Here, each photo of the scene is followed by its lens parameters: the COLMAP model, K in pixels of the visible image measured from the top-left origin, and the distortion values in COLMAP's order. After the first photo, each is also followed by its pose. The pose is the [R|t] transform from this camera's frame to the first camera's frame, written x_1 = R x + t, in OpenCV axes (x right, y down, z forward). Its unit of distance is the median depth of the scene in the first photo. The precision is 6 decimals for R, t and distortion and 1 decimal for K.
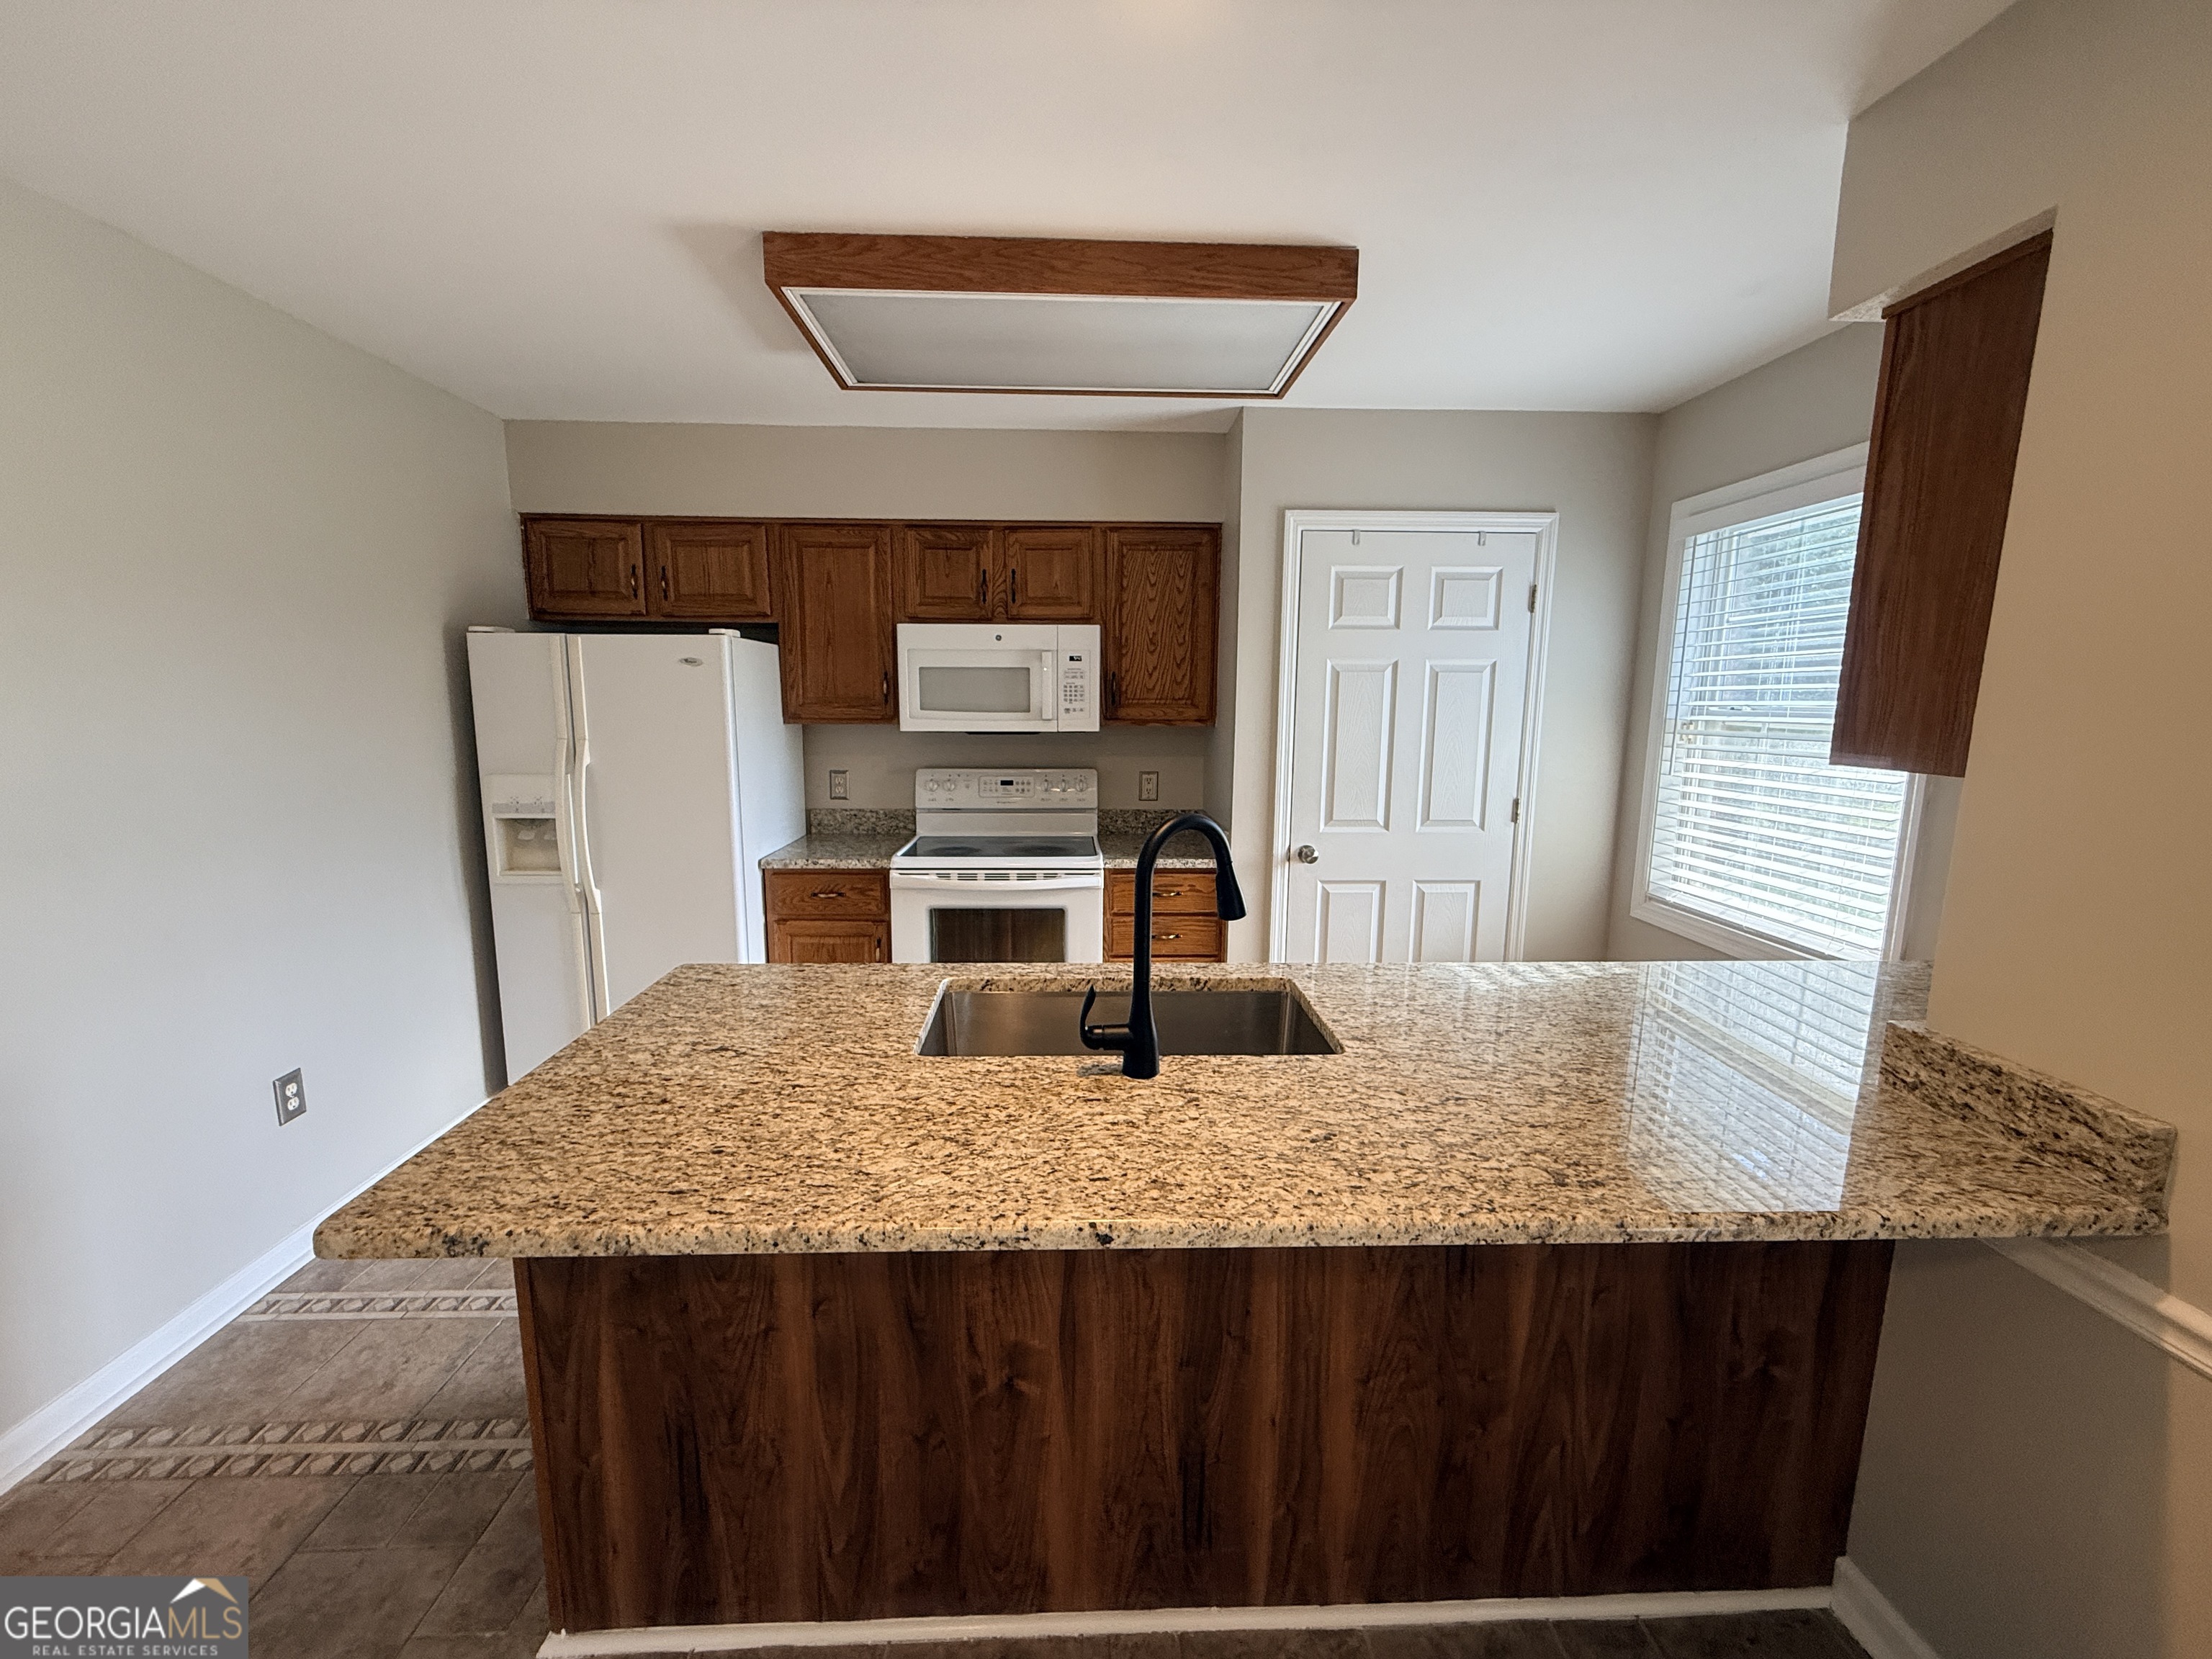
lens RADIAL K [[880.5, 0, 1098.6], [0, 880.5, 828.9], [0, 0, 1]] dist [0.001078, -0.000404]
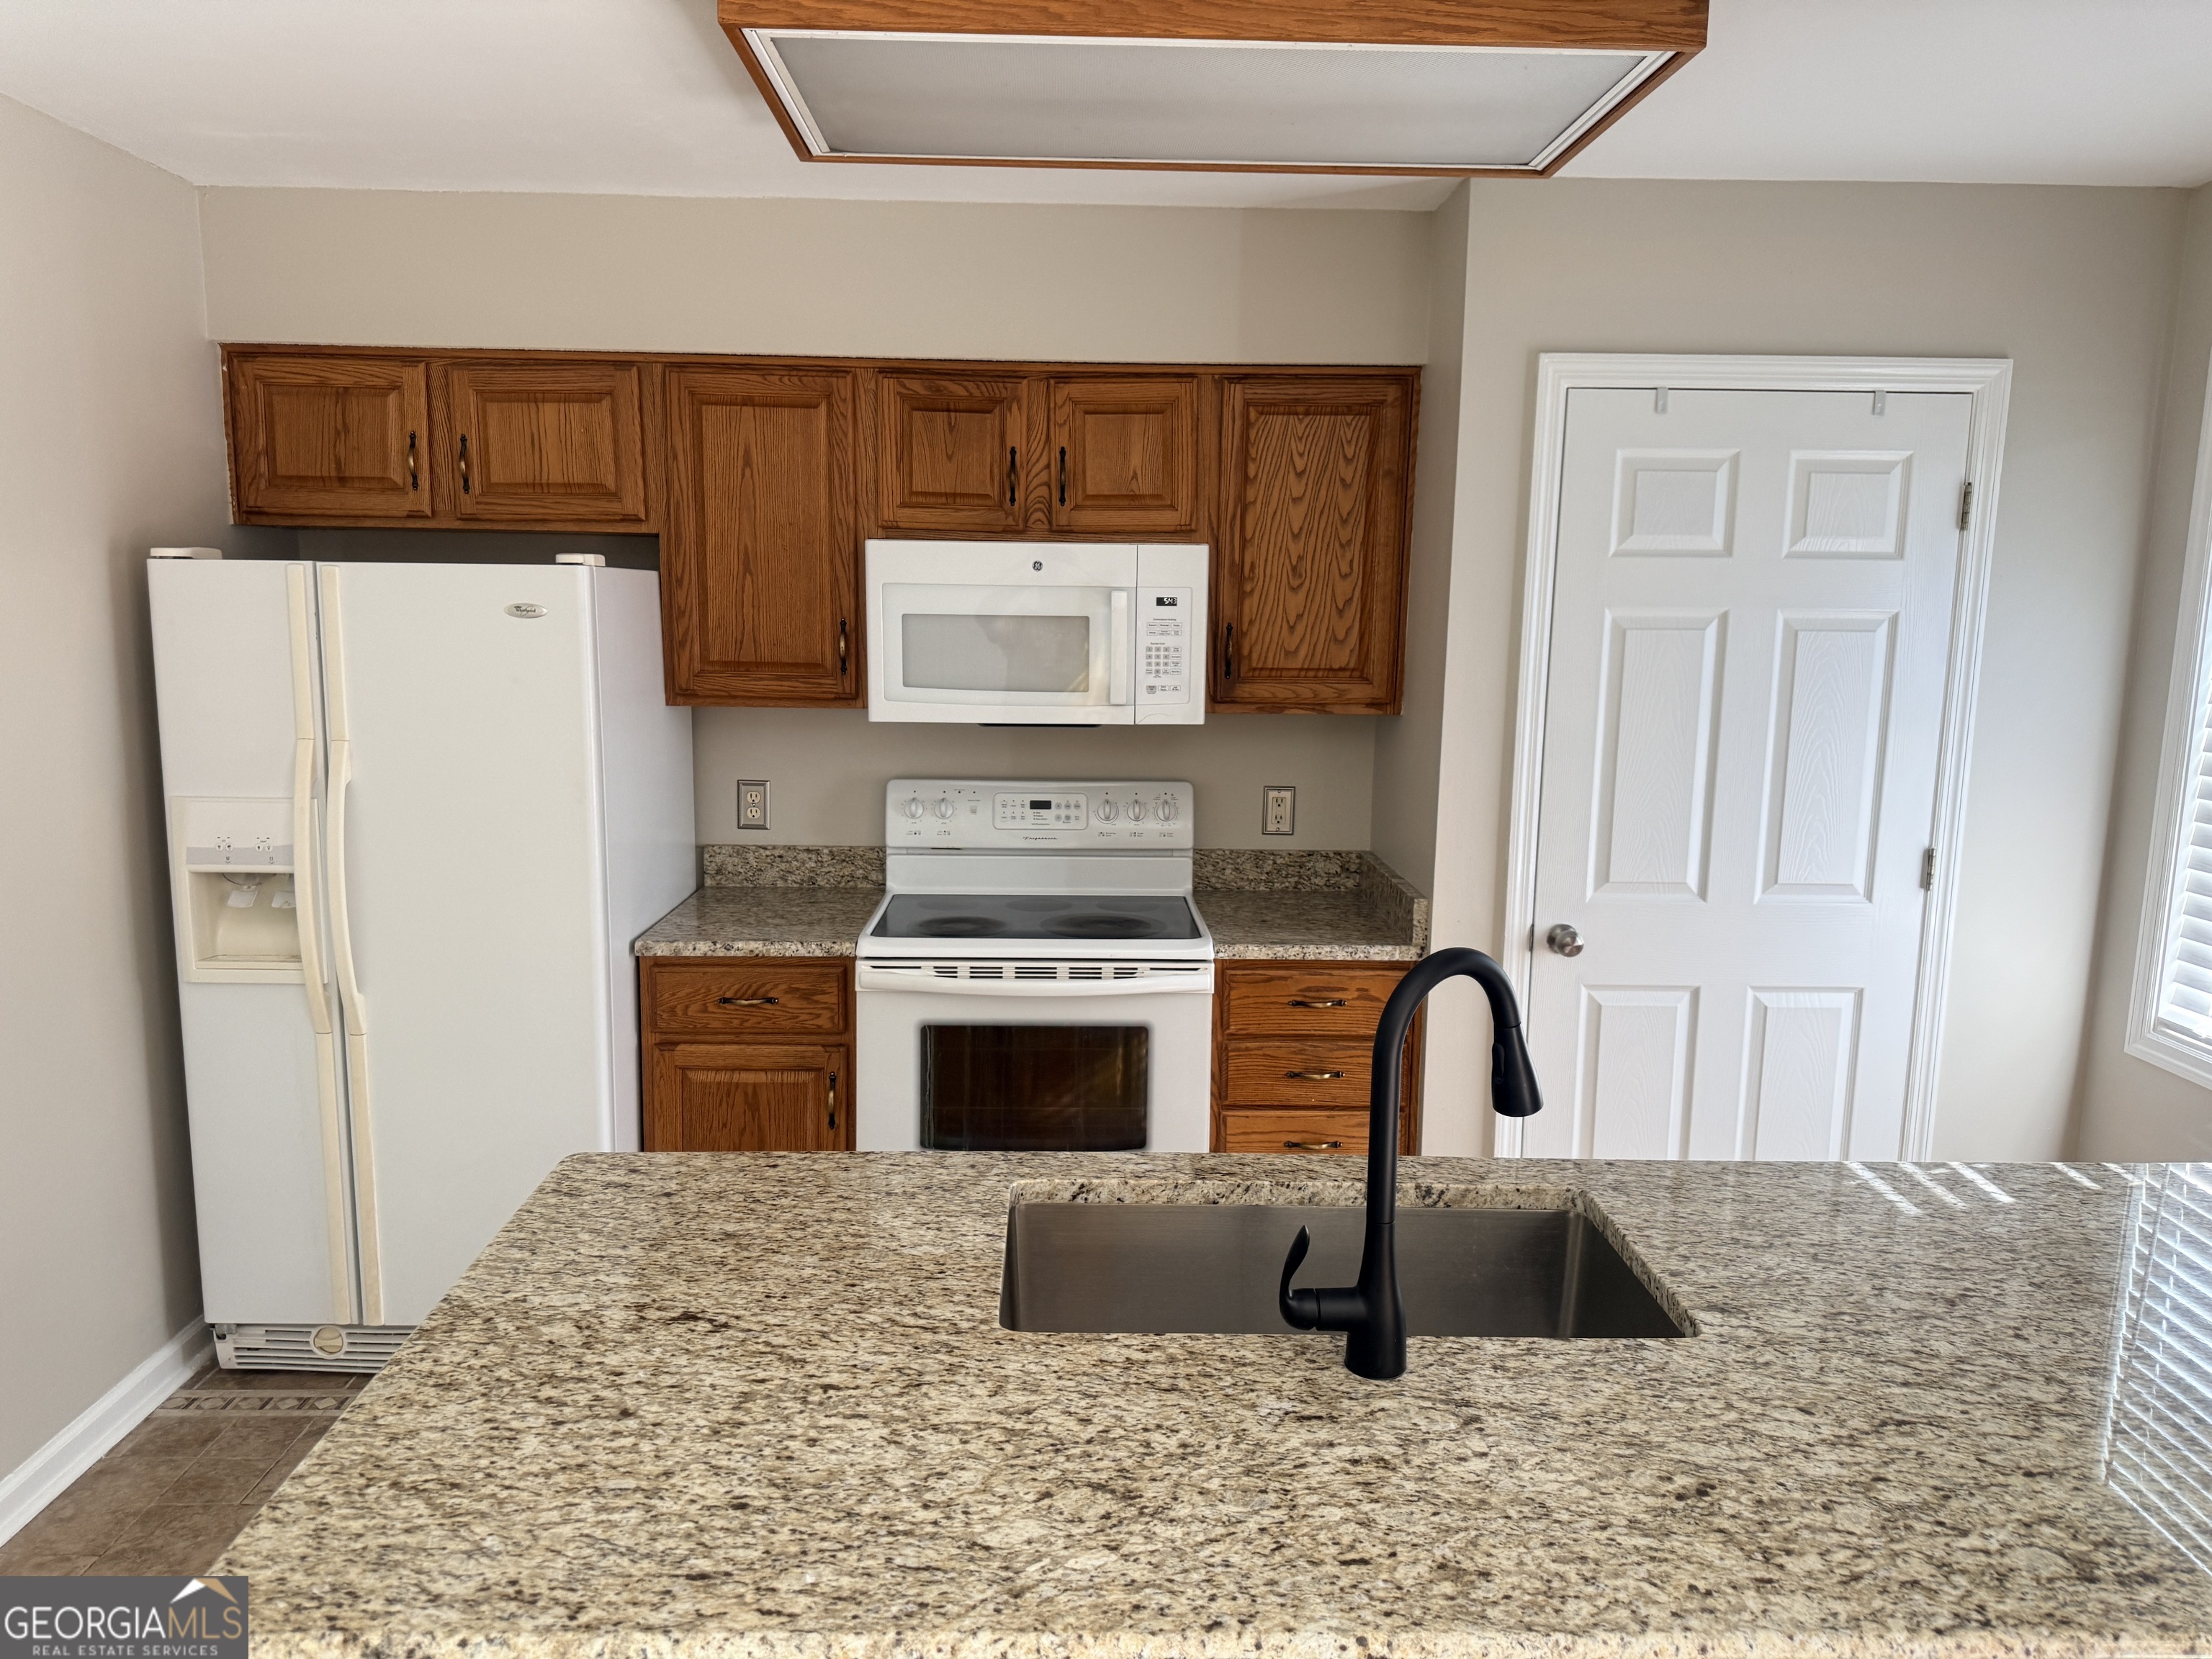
lens RADIAL K [[1551.8, 0, 1104.6], [0, 1551.8, 840.0], [0, 0, 1]] dist [0.143377, -0.280253]
pose [[0.999918, 0.008671, -0.009430, -0.098504], [-0.008590, 0.999926, 0.008641, -0.073586], [0.009504, -0.008559, 0.999918, -0.075247]]
